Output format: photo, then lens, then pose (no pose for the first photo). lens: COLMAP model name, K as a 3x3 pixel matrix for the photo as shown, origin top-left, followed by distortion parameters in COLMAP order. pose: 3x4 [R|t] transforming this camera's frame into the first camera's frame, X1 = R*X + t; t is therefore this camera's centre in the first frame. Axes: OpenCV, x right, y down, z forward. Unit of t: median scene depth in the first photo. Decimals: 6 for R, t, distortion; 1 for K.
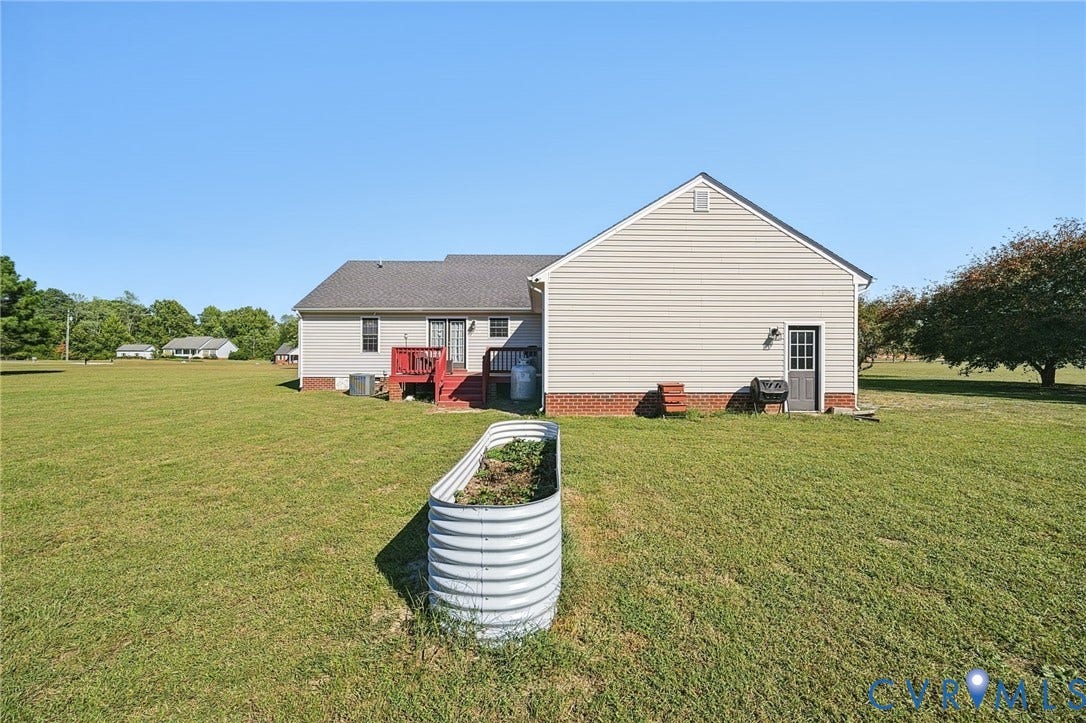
lens RADIAL K [[427.6, 0, 538.0], [0, 427.6, 356.5], [0, 0, 1]] dist [-0.002261, 0.000066]
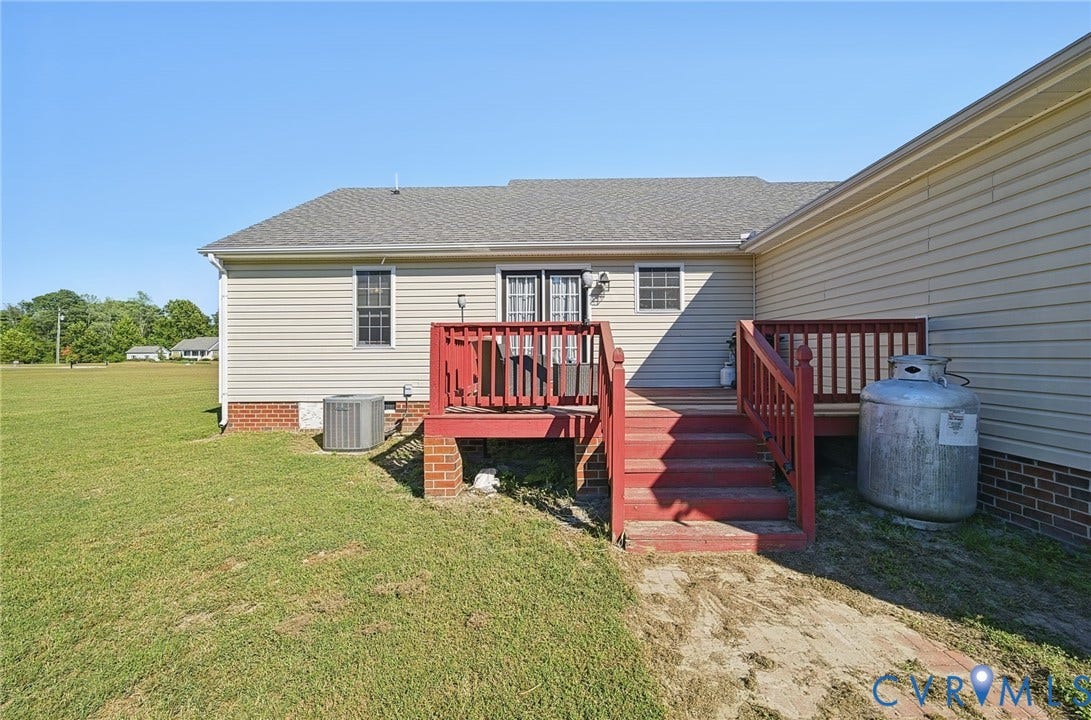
lens RADIAL K [[396.5, 0, 543.5], [0, 396.5, 355.8], [0, 0, 1]] dist [-0.017648, 0.000032]
pose [[0.999943, -0.009260, -0.005374, -0.209962], [0.009266, 0.999956, 0.001139, 0.002035], [0.005363, -0.001189, 0.999985, 0.578858]]
